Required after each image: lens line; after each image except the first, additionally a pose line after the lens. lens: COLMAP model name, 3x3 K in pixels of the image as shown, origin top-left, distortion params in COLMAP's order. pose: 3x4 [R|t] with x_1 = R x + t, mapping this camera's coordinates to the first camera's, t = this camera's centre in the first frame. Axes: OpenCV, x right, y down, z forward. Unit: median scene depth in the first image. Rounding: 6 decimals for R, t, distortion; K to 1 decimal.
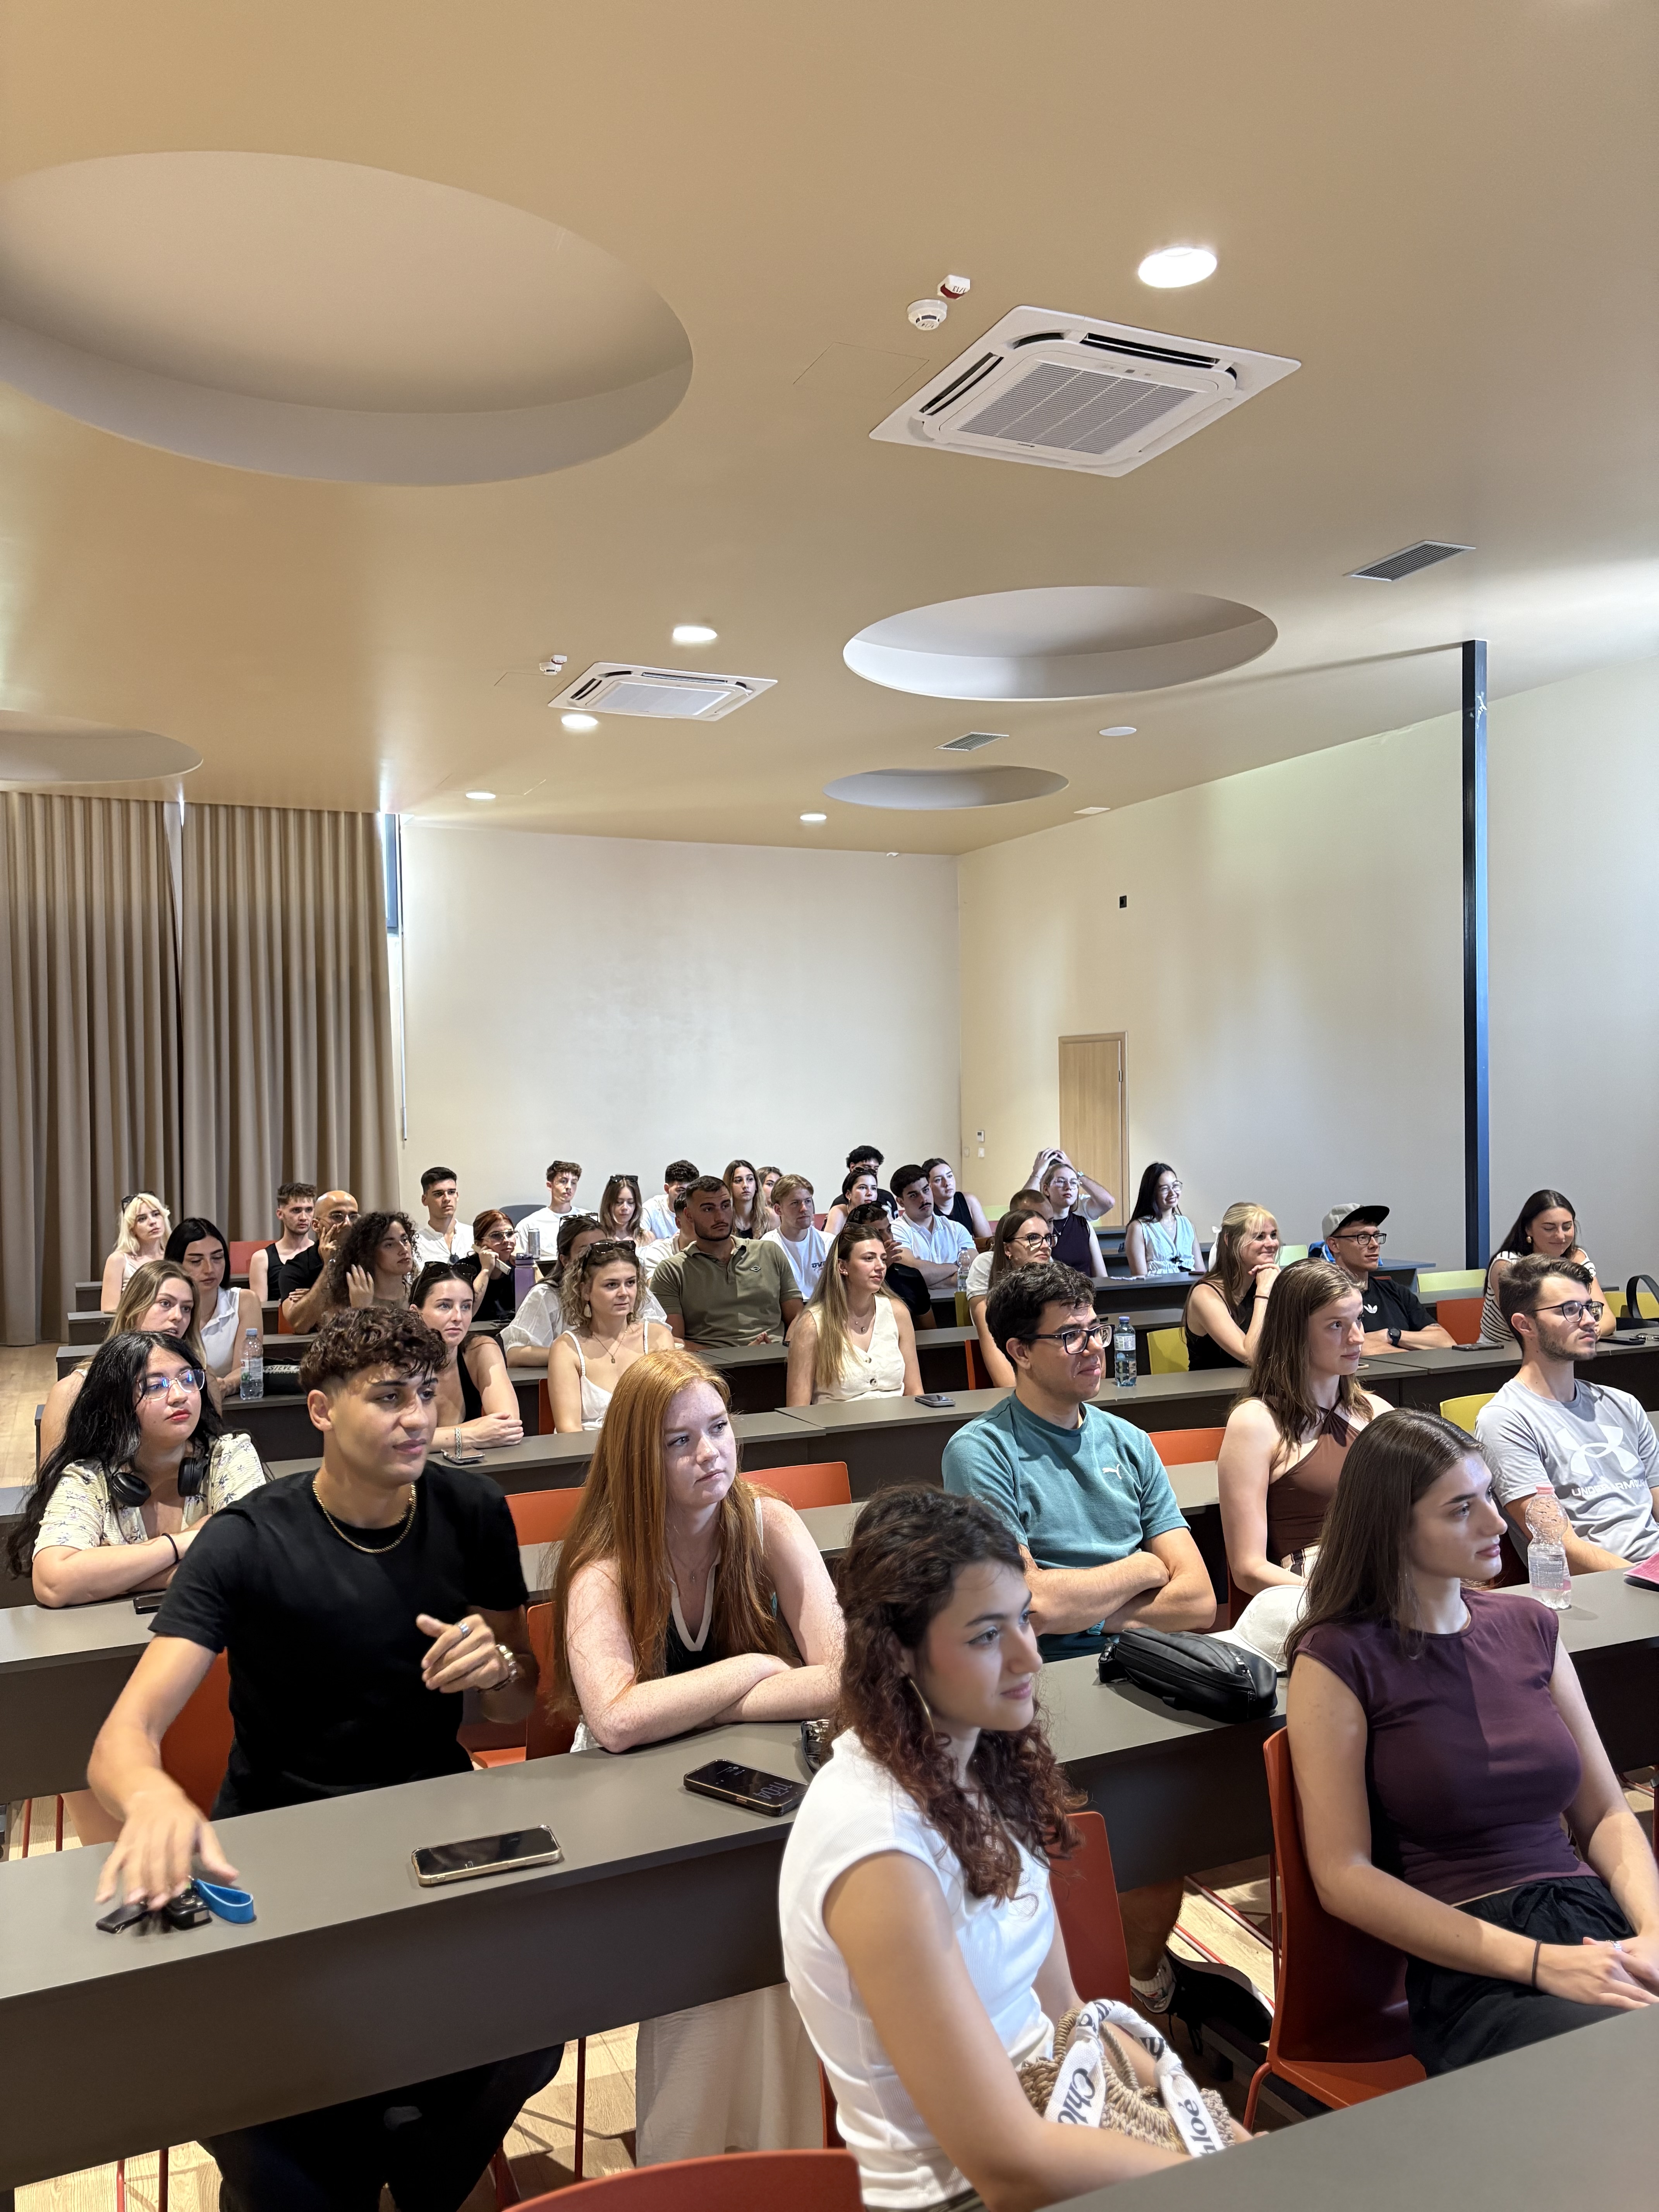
lens RADIAL K [[1656.6, 0, 829.5], [0, 1656.6, 1106.0], [0, 0, 1]] dist [0.007188, -0.000363]
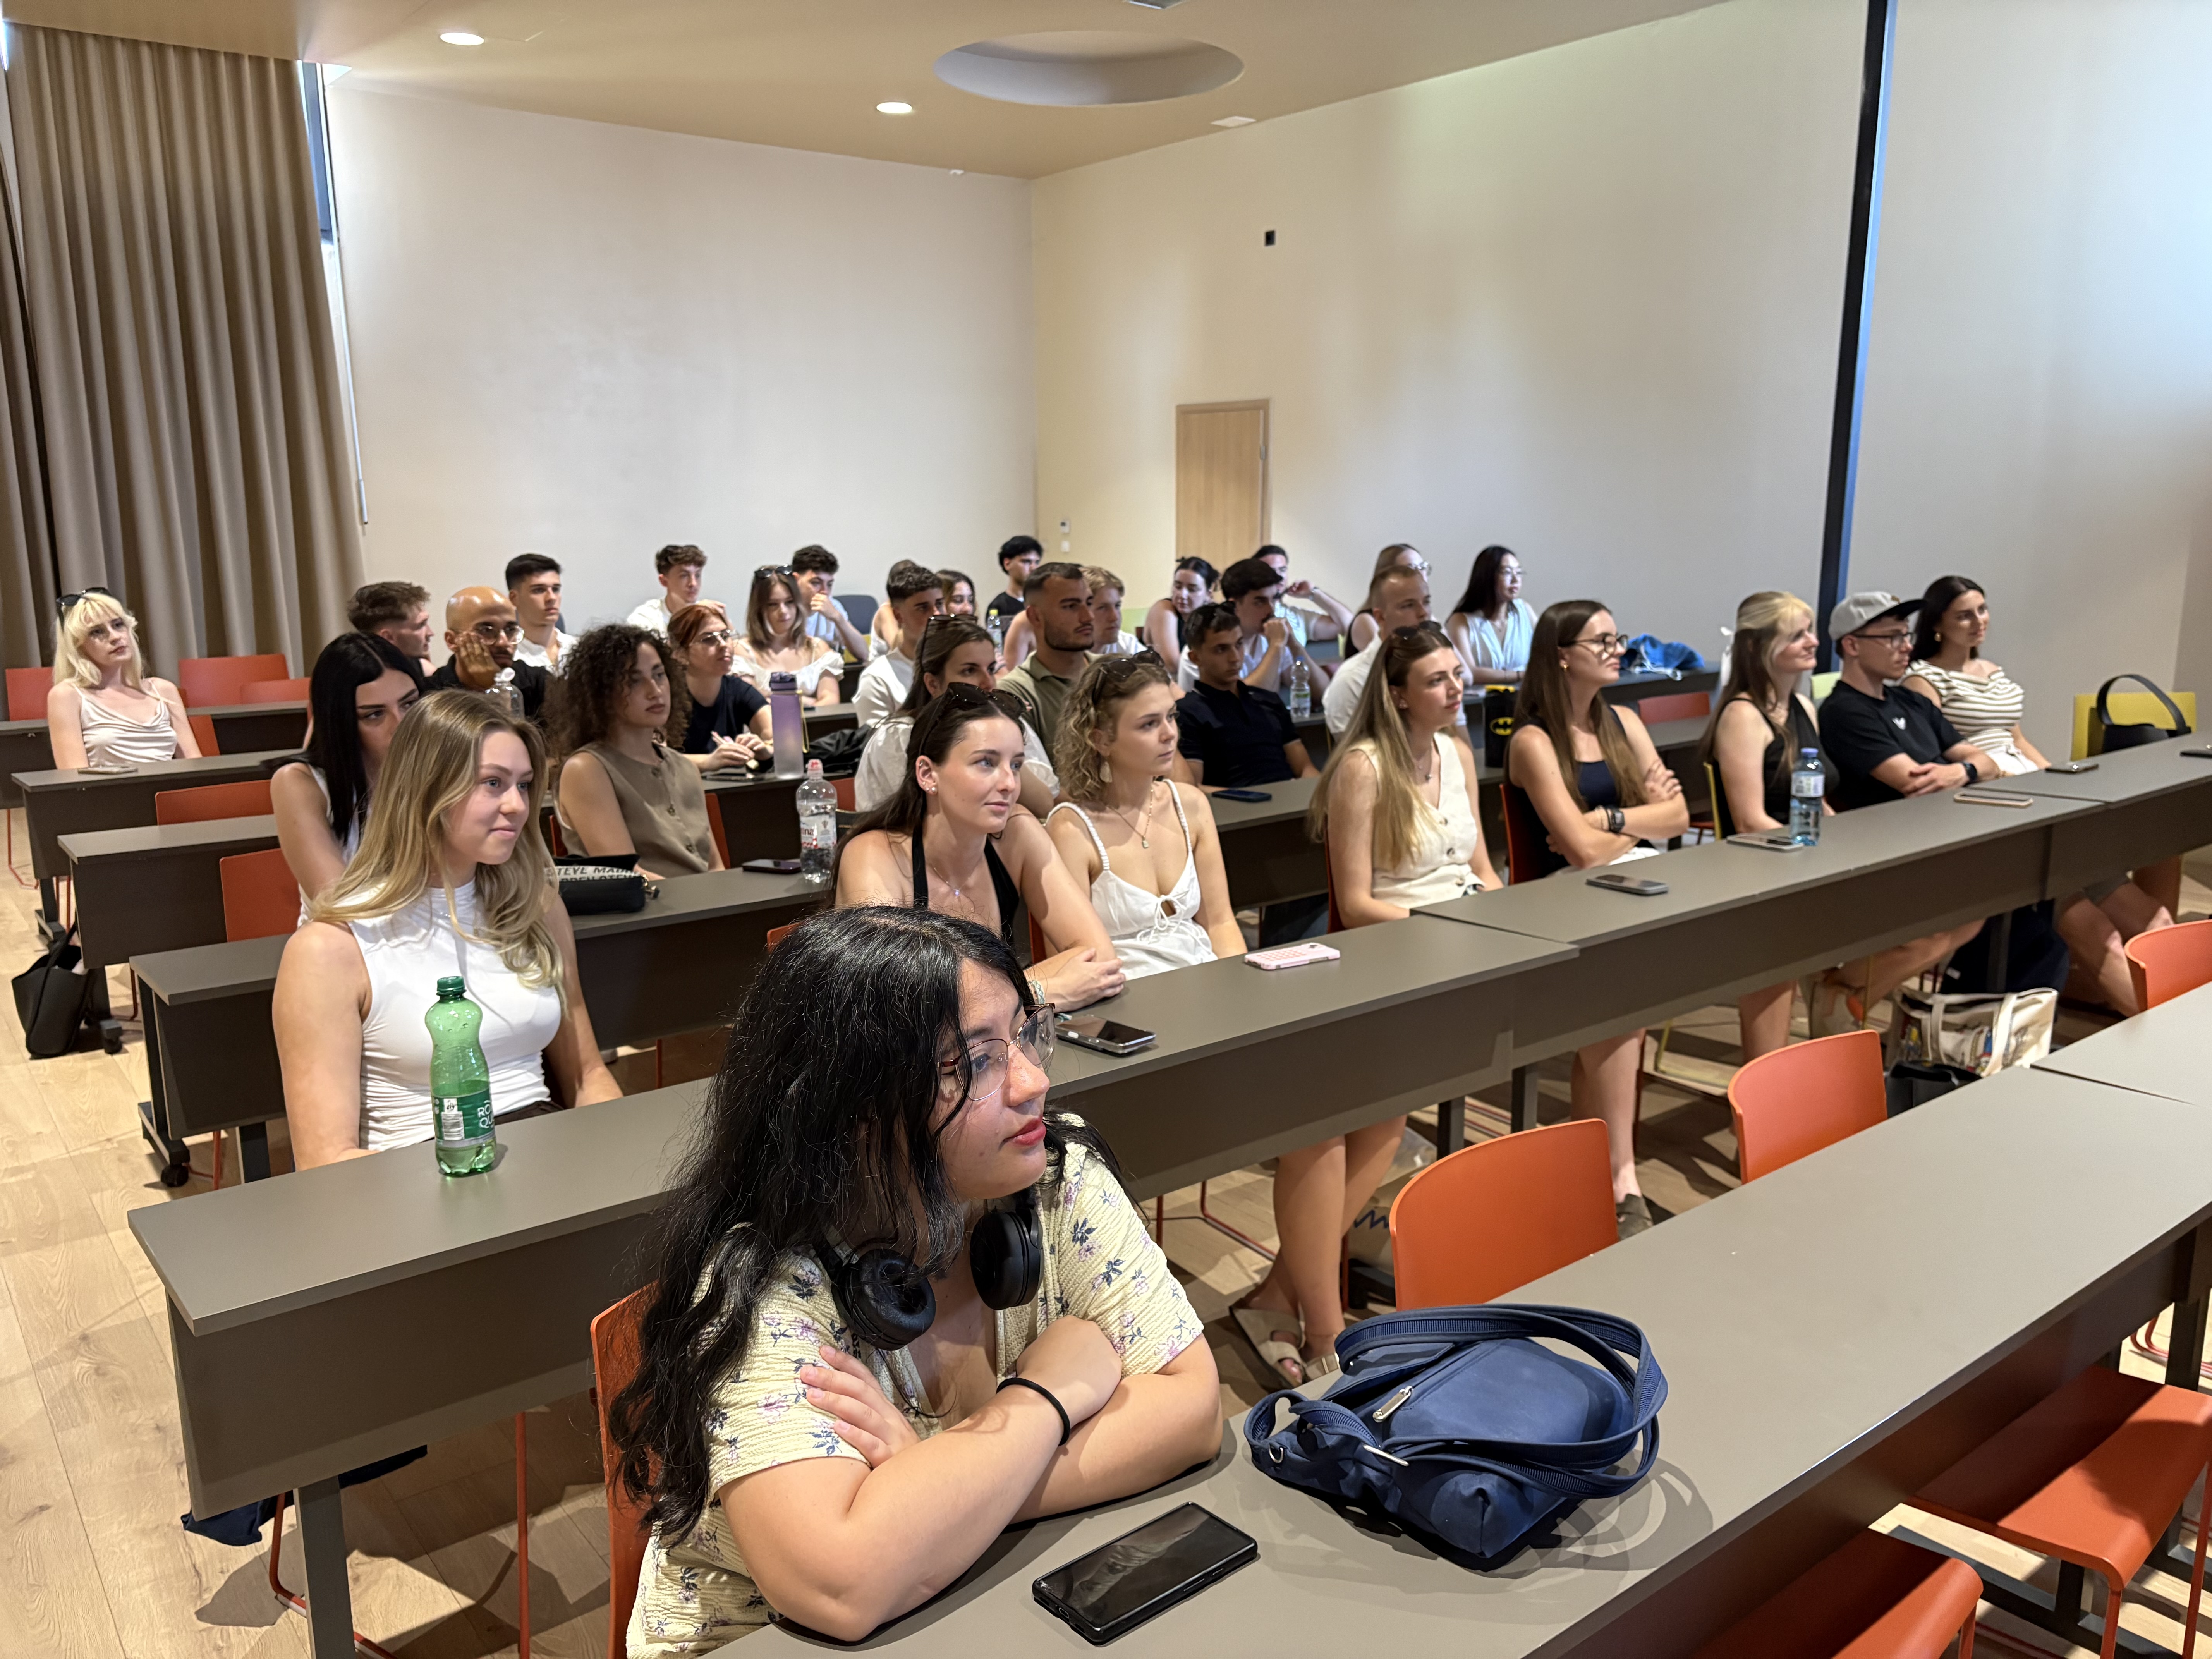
lens RADIAL K [[1712.8, 0, 1106.0], [0, 1712.8, 829.5], [0, 0, 1]] dist [-0.014963, -0.007329]
pose [[0.970509, -0.037670, 0.238101, -0.126039], [-0.006556, 0.983225, 0.182278, 0.013270], [-0.240974, -0.178464, 0.953982, 0.166081]]
